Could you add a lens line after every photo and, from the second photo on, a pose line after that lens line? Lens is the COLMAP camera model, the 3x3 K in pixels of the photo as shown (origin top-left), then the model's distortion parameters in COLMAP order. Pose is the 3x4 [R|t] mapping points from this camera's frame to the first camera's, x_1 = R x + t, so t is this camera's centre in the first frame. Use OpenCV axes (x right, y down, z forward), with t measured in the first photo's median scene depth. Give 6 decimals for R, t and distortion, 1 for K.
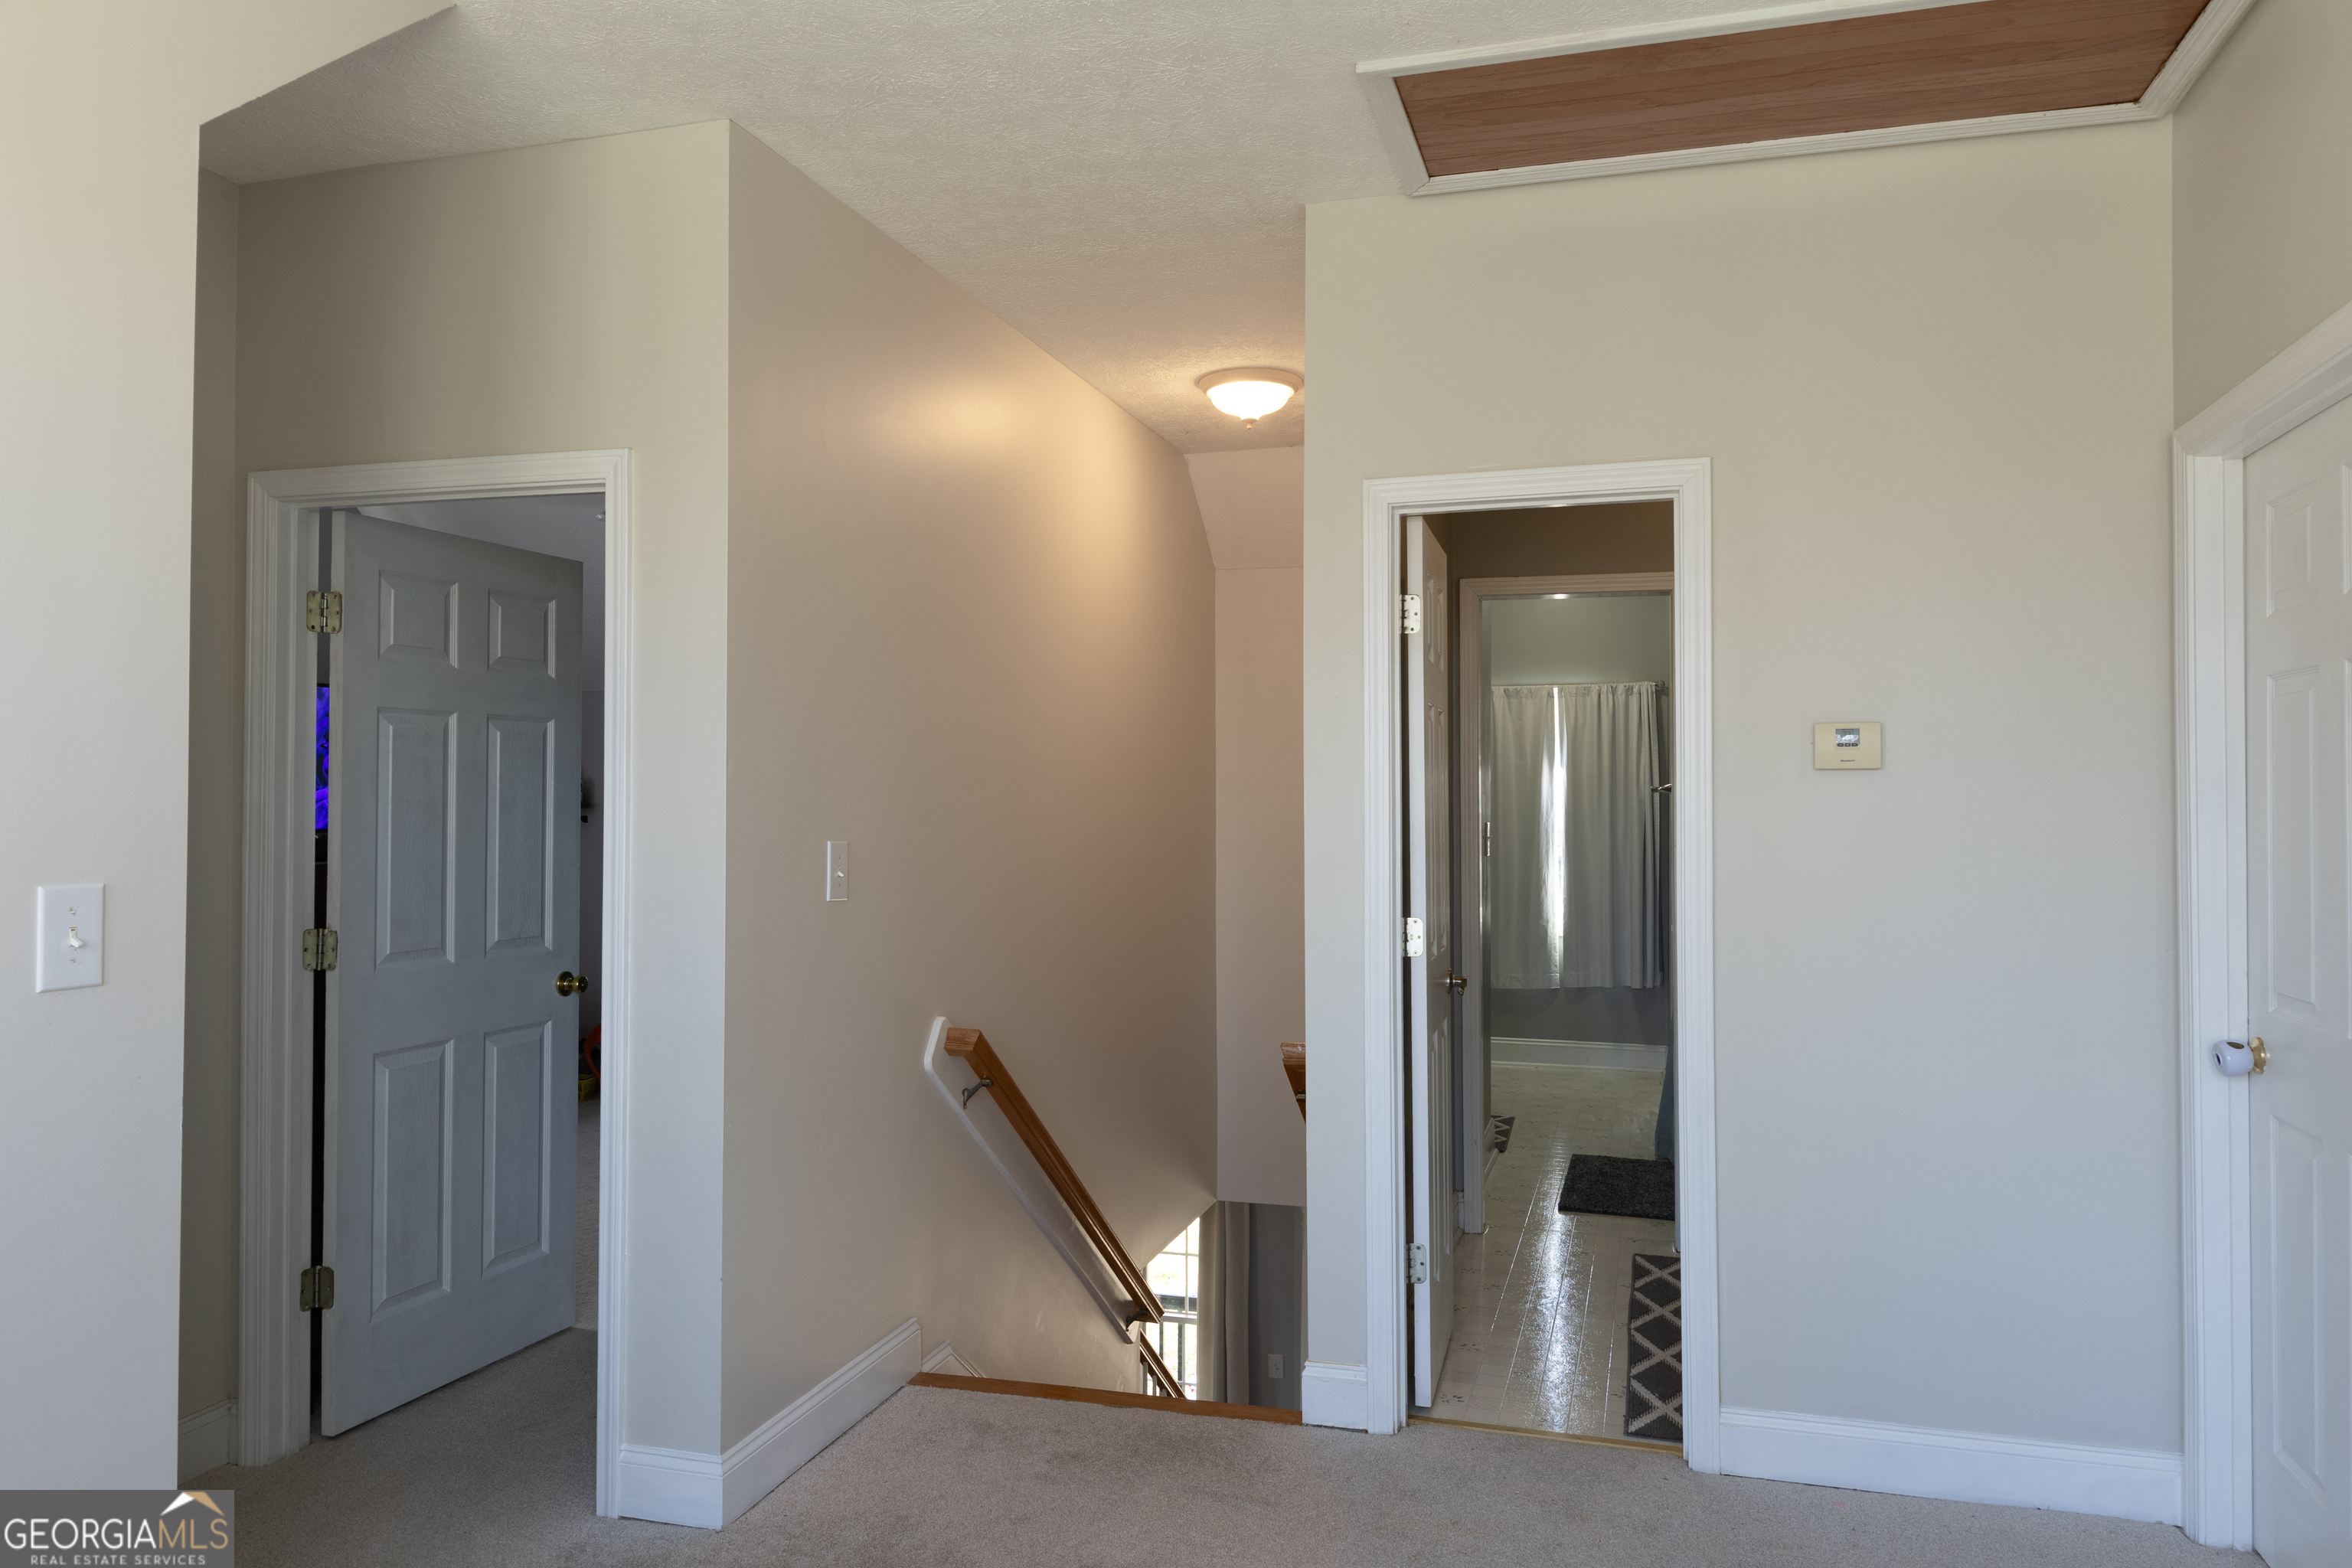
lens RADIAL K [[1677.5, 0, 1173.7], [0, 1677.5, 785.6], [0, 0, 1]] dist [0.028055, -0.000460]
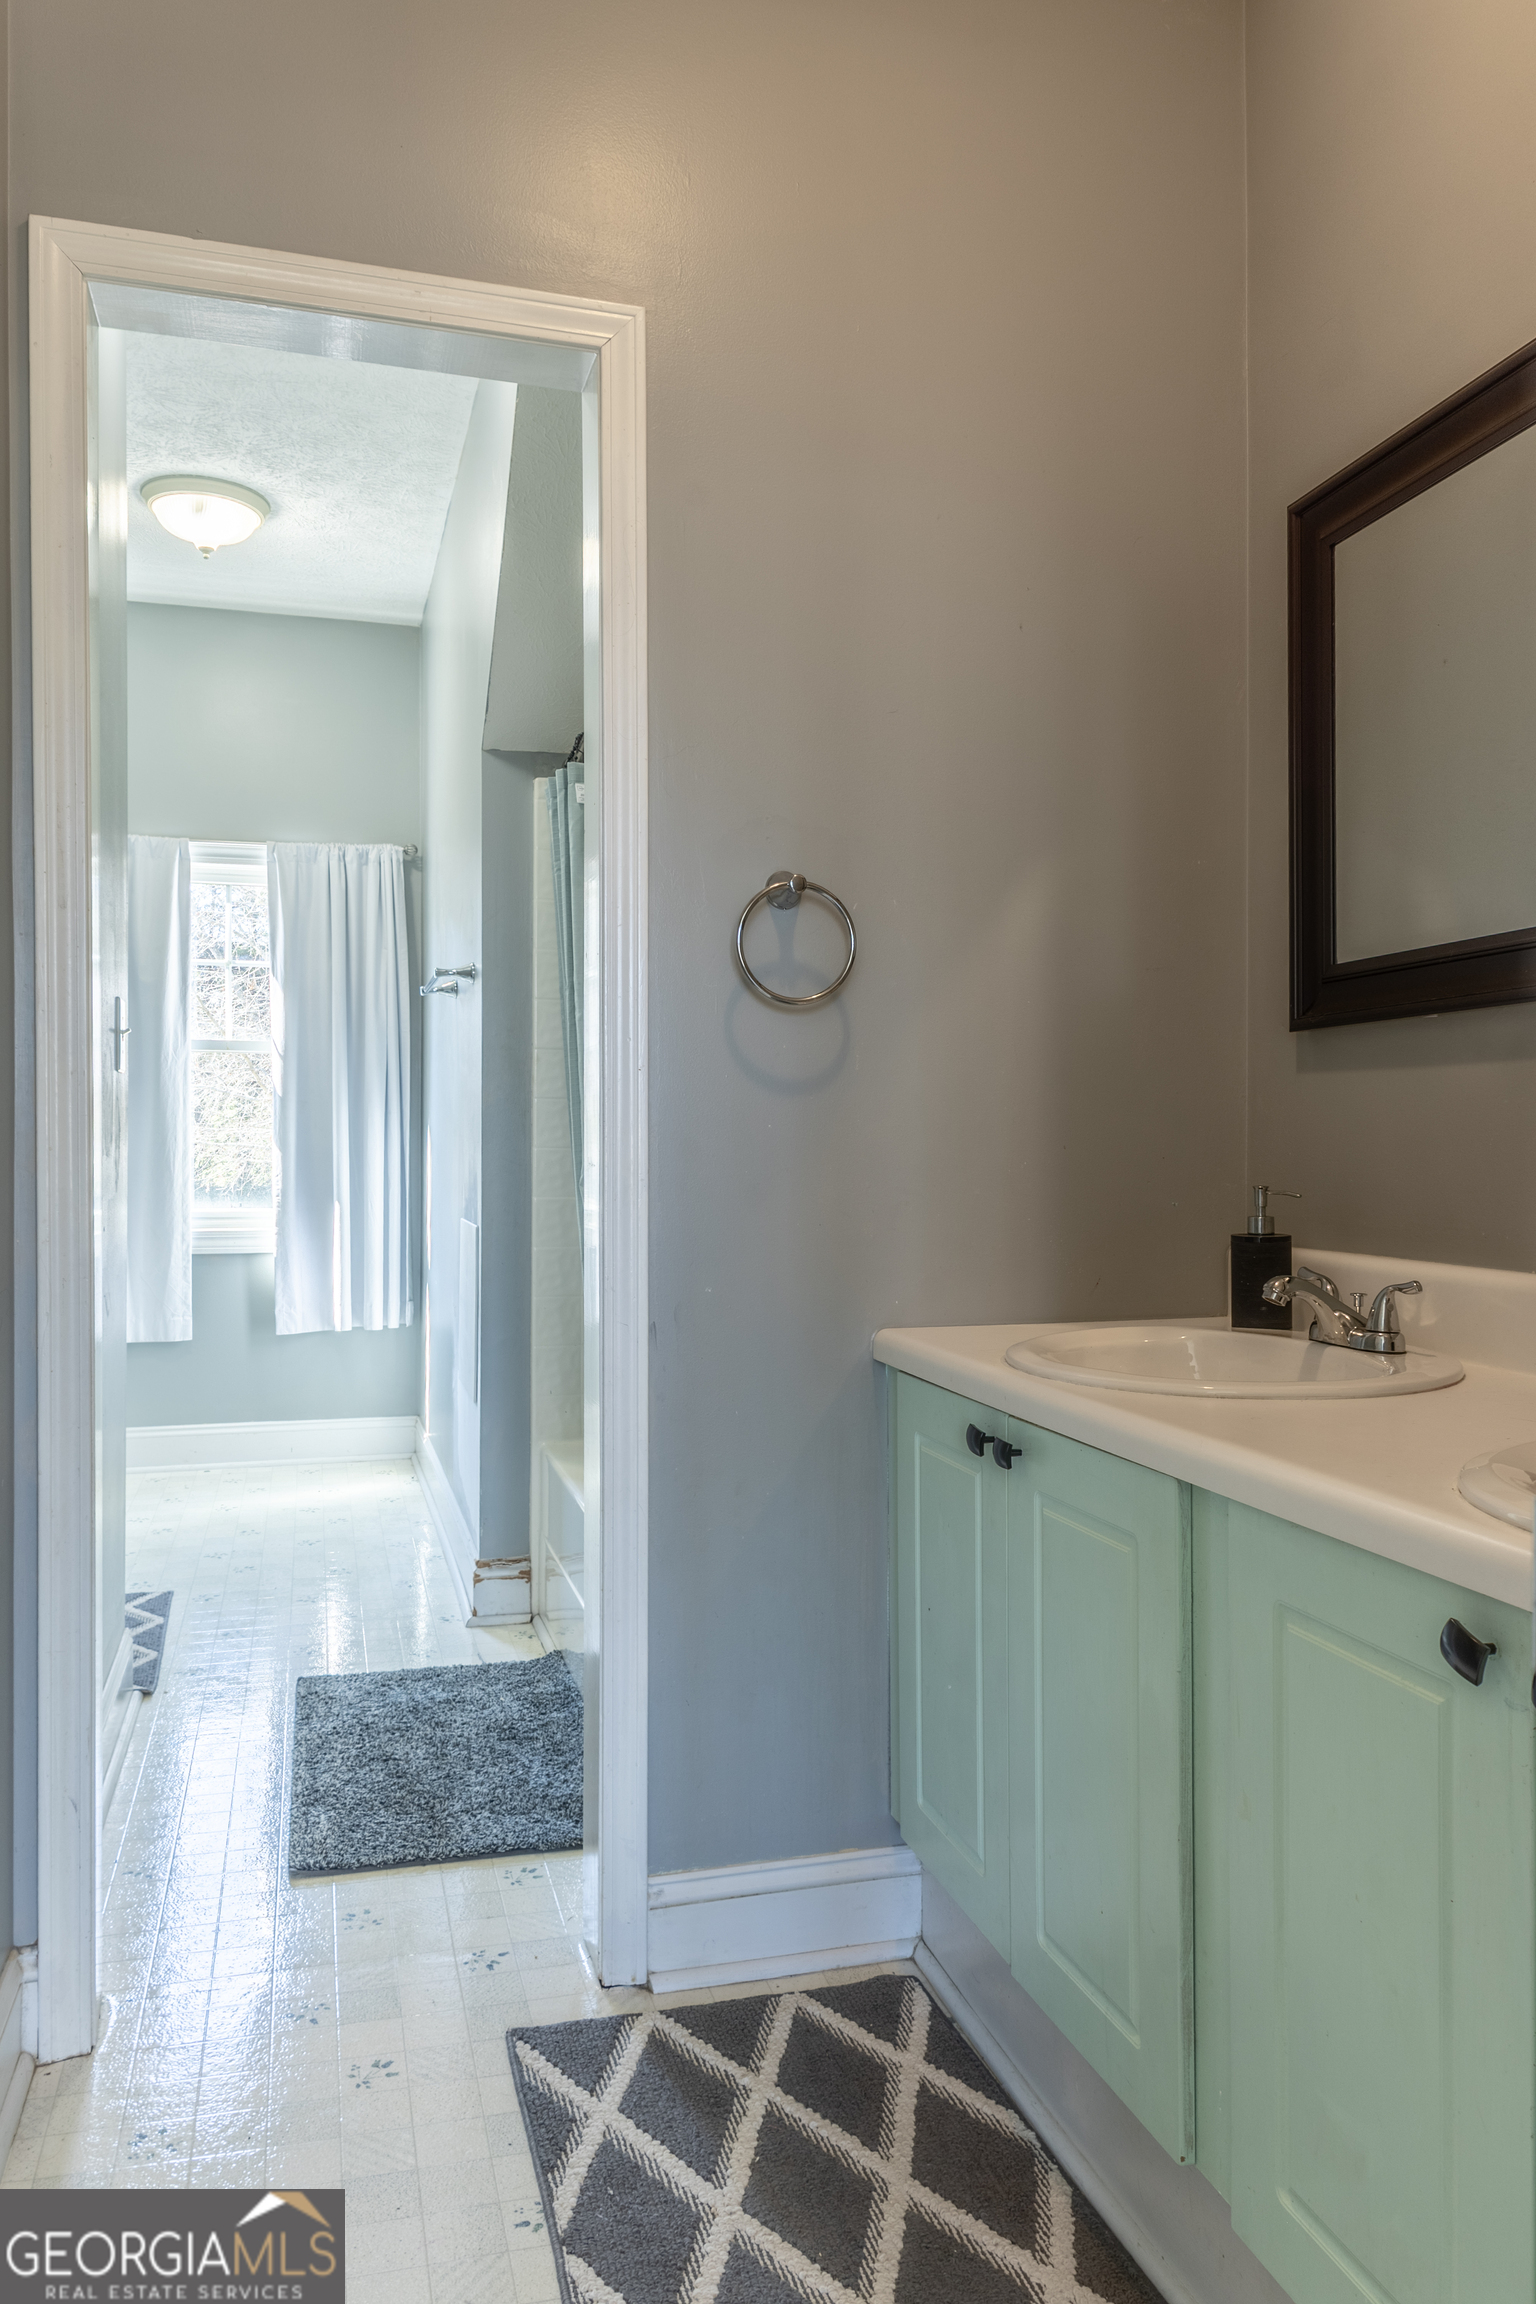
lens RADIAL K [[1643.3, 0, 769.2], [0, 1643.3, 1148.1], [0, 0, 1]] dist [0.028055, -0.000460]
pose [[0.848390, 0.001823, 0.529369, 0.080797], [-0.011450, 0.999823, 0.014907, 0.044696], [-0.529249, -0.018709, 0.848261, 0.430979]]
